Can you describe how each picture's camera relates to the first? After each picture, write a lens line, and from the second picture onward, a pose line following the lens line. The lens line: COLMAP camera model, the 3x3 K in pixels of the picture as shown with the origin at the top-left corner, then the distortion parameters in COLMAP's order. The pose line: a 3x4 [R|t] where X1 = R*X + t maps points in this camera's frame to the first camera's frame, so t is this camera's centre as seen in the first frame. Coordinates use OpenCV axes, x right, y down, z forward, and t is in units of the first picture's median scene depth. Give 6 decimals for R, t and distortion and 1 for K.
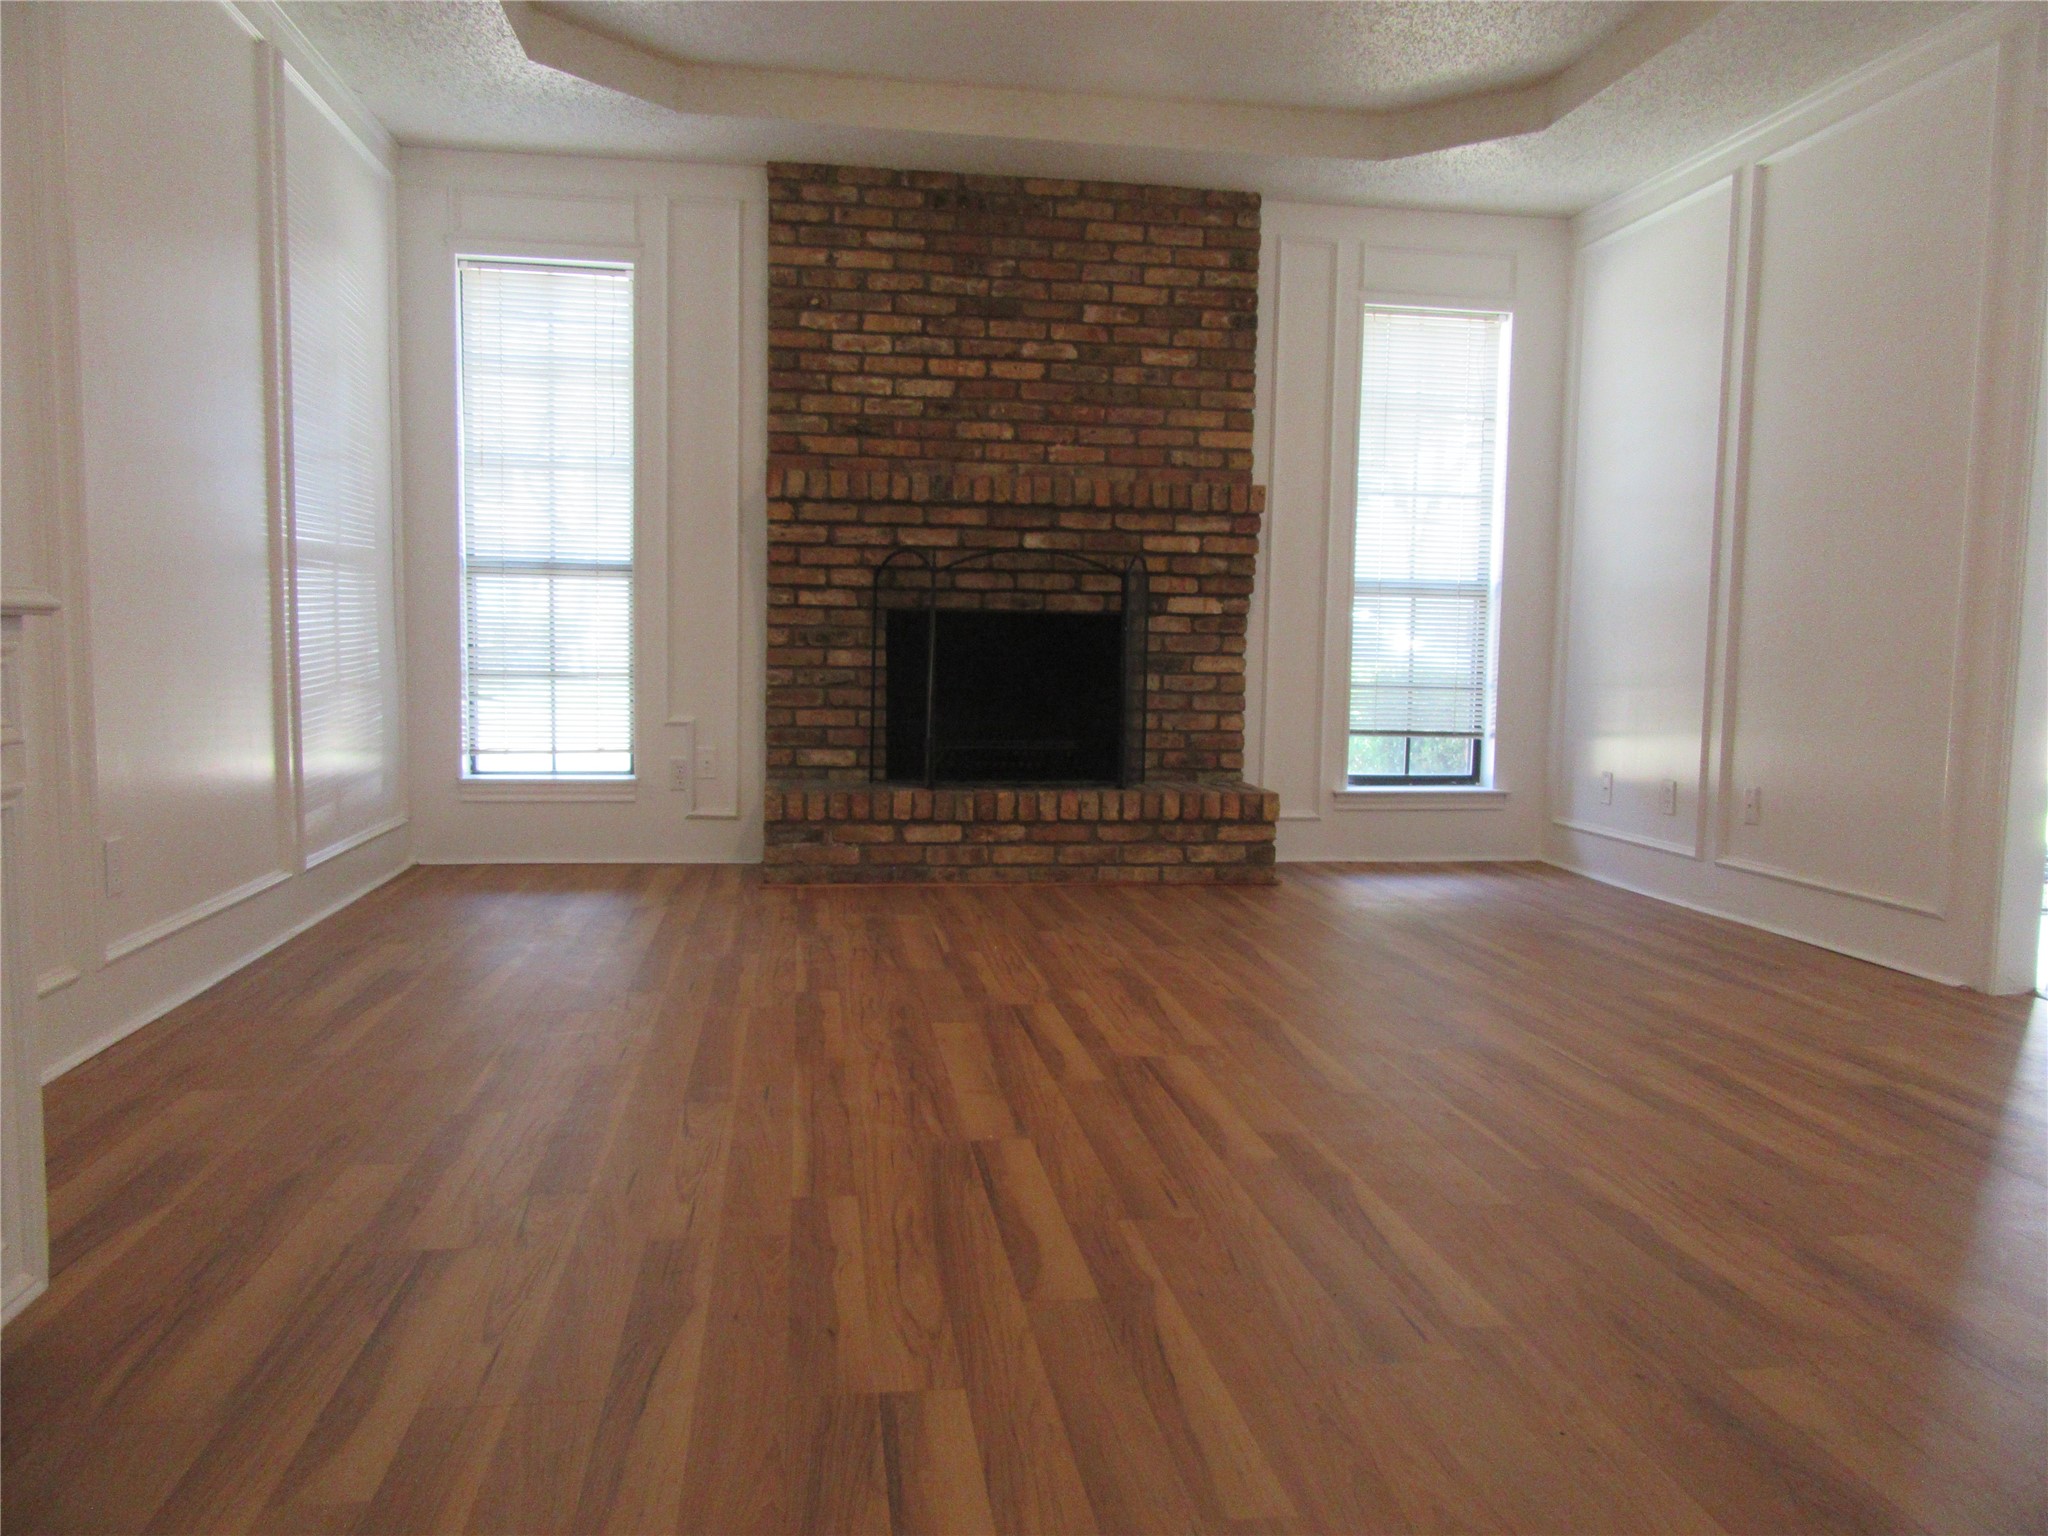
lens RADIAL K [[1537.6, 0, 1013.2], [0, 1537.6, 761.0], [0, 0, 1]] dist [0.021812, -0.021116]
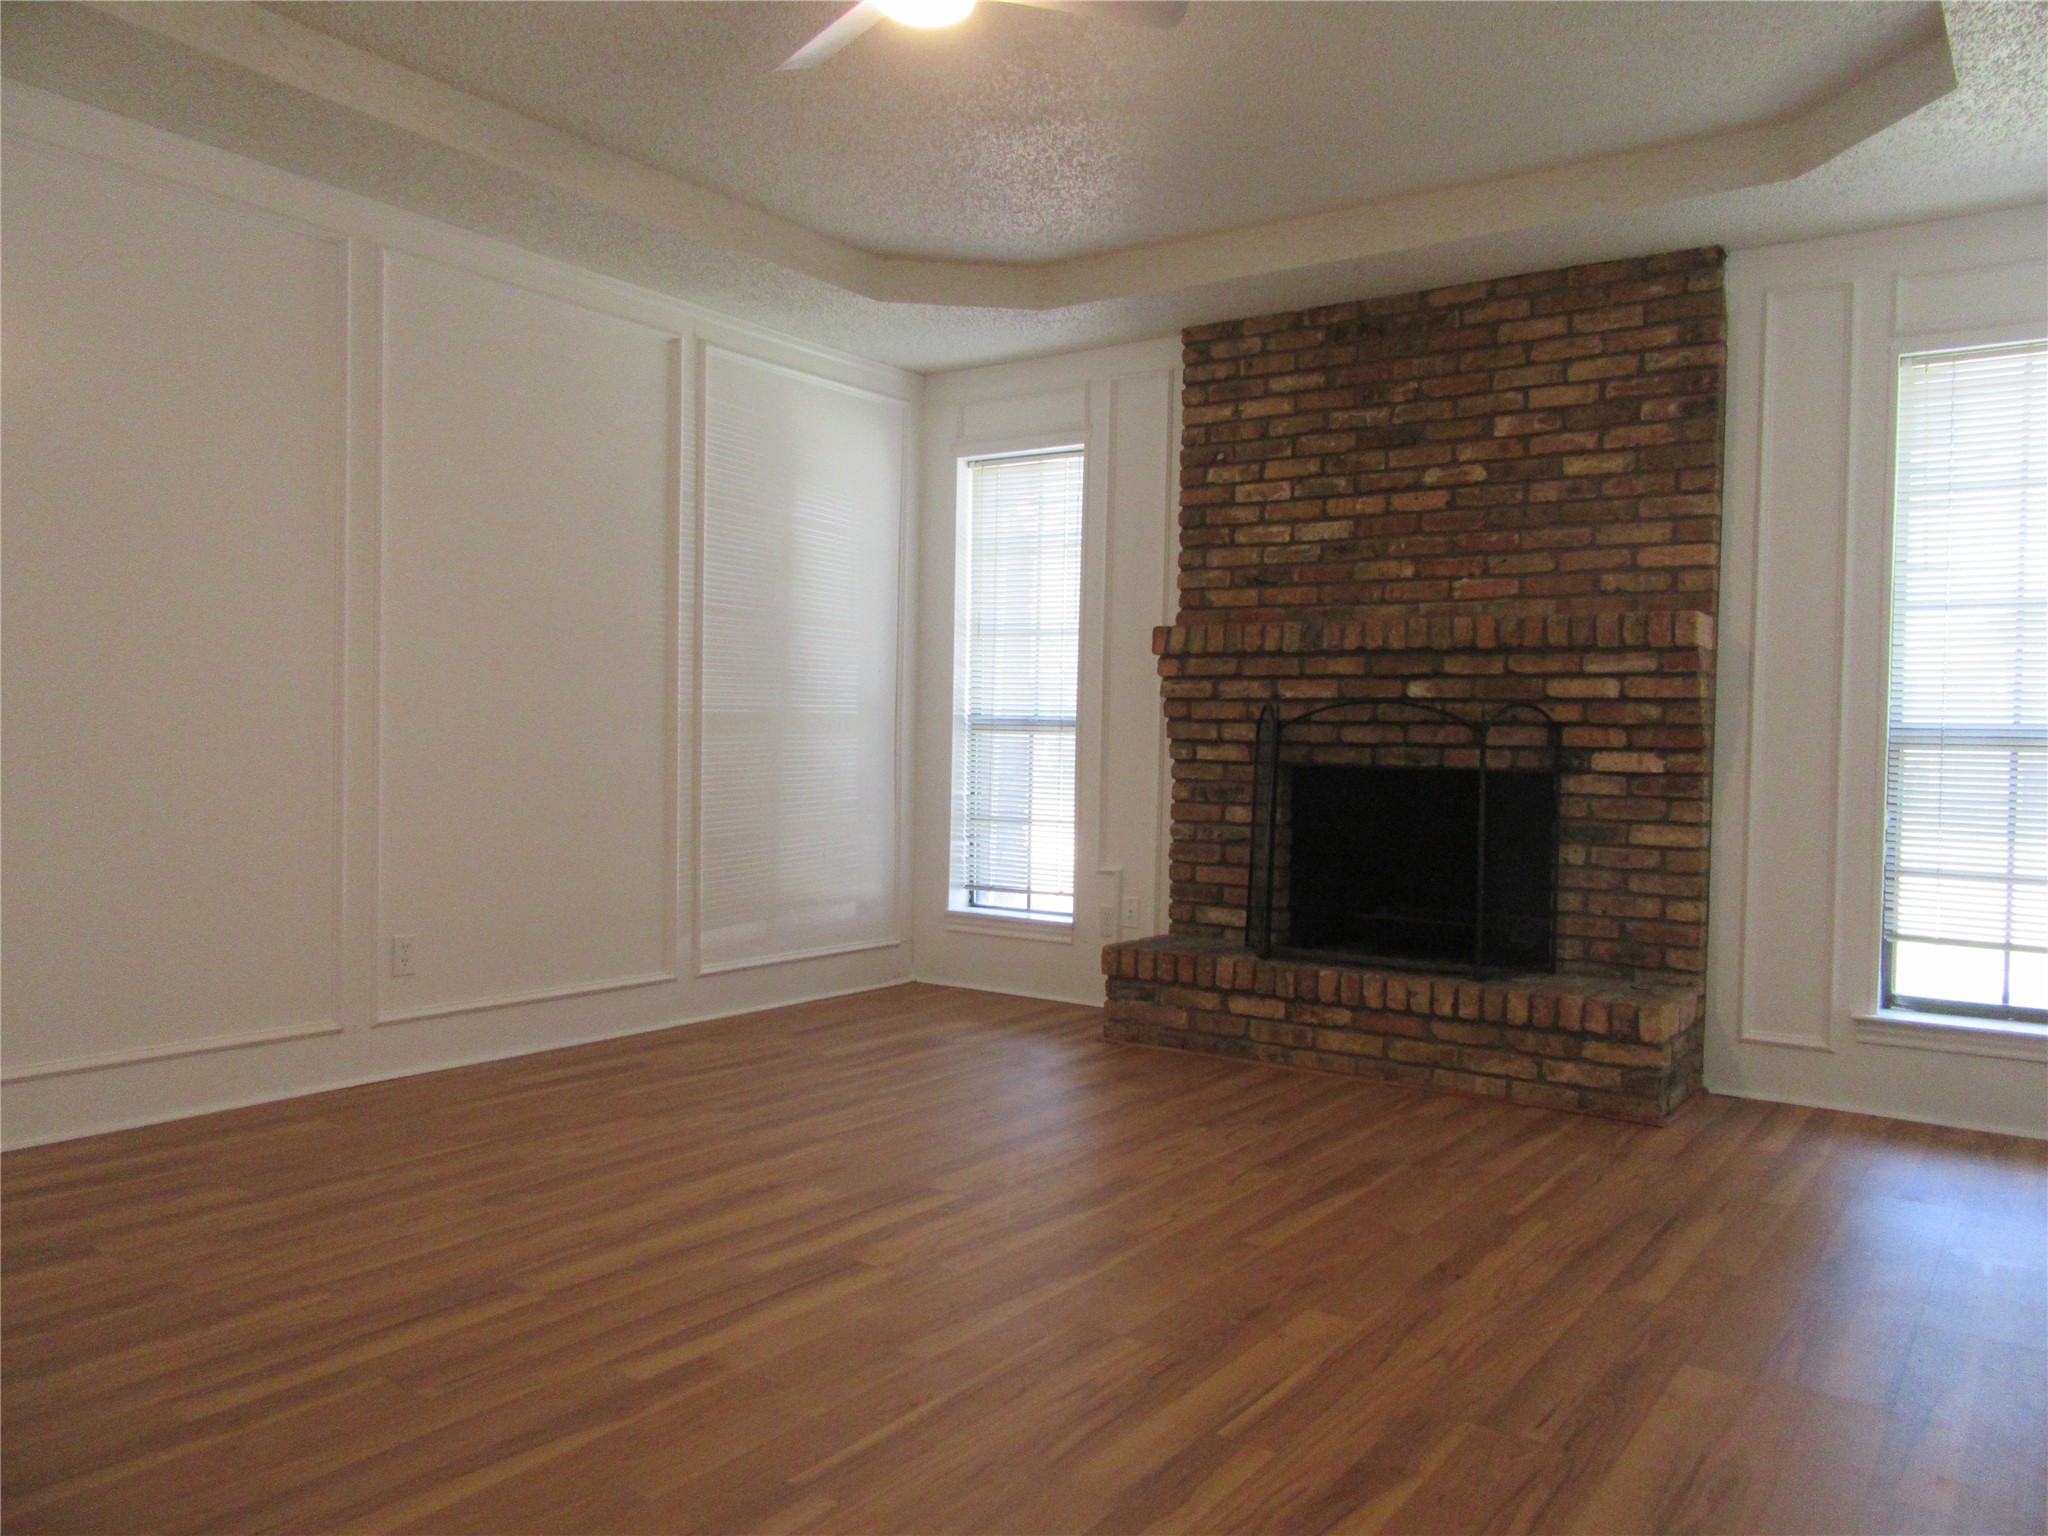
lens RADIAL K [[1537.6, 0, 1012.1], [0, 1537.6, 769.1], [0, 0, 1]] dist [0.021812, -0.021116]
pose [[0.725674, 0.009999, -0.687966, 0.452478], [-0.060838, 0.996910, -0.049684, -0.038676], [0.685344, 0.077909, 0.724040, 0.199602]]
